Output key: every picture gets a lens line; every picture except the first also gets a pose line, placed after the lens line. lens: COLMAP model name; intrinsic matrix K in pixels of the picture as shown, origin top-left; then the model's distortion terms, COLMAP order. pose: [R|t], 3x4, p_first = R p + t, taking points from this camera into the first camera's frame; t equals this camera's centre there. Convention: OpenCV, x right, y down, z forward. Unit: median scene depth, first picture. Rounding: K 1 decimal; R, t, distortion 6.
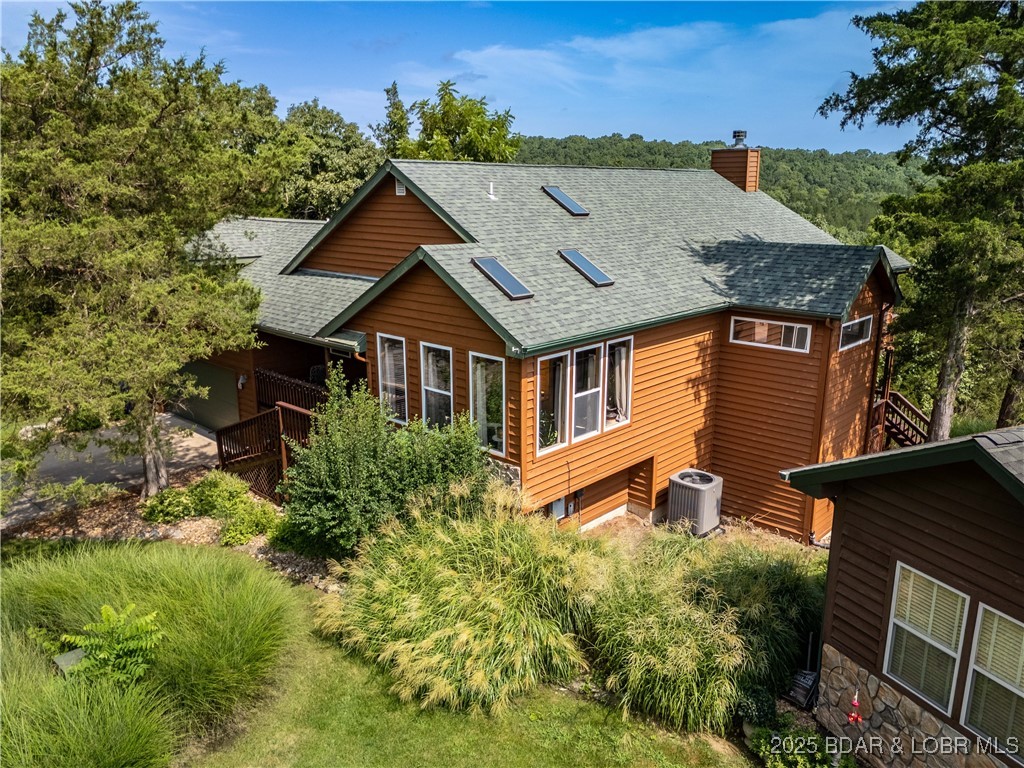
lens RADIAL K [[759.2, 0, 508.8], [0, 759.2, 385.9], [0, 0, 1]] dist [0.047380, -0.005272]
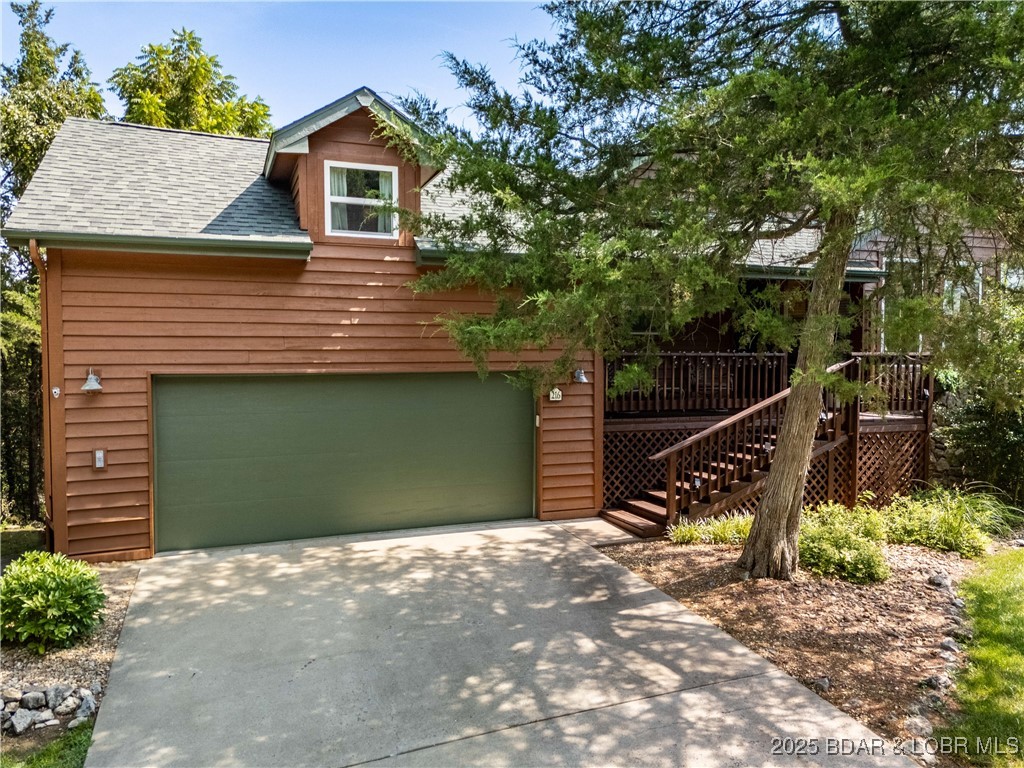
lens RADIAL K [[759.2, 0, 508.8], [0, 759.2, 385.9], [0, 0, 1]] dist [0.047380, -0.005272]
pose [[0.441572, -0.036248, 0.896493, -0.808836], [0.236110, 0.968660, -0.077131, 0.026380], [-0.865602, 0.245730, 0.436292, 0.758648]]
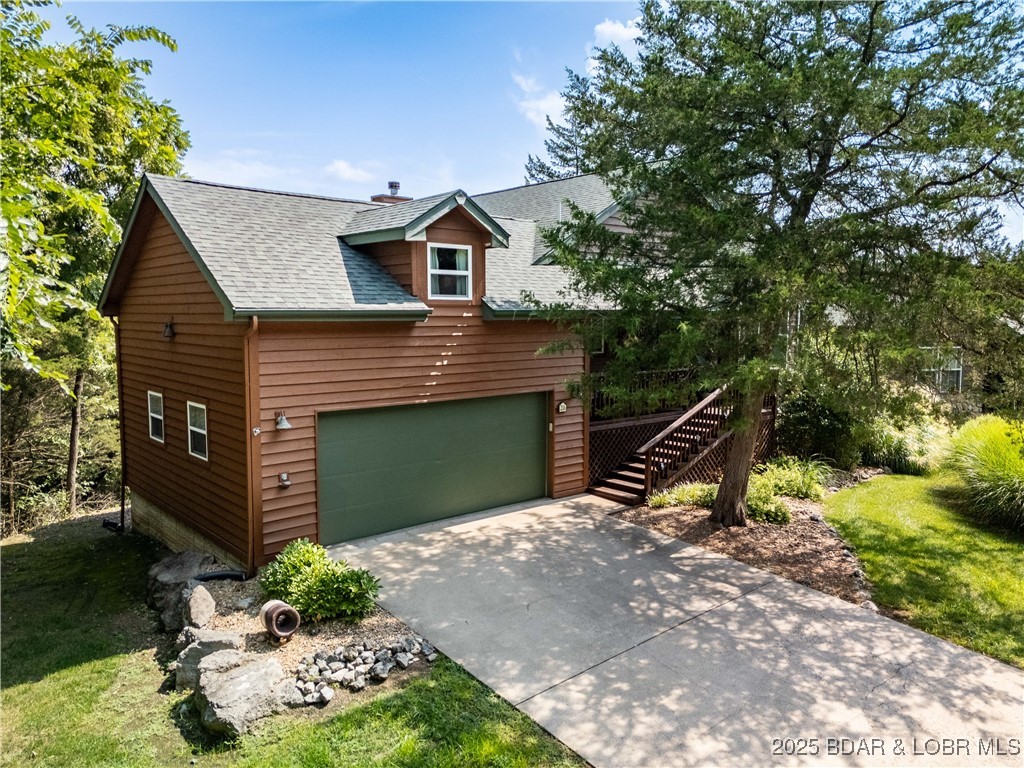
lens RADIAL K [[759.2, 0, 508.8], [0, 759.2, 385.9], [0, 0, 1]] dist [0.047380, -0.005272]
pose [[0.113366, -0.097129, 0.988794, -1.034737], [0.257216, 0.964151, 0.065219, -0.077384], [-0.959681, 0.246940, 0.134285, 0.903505]]
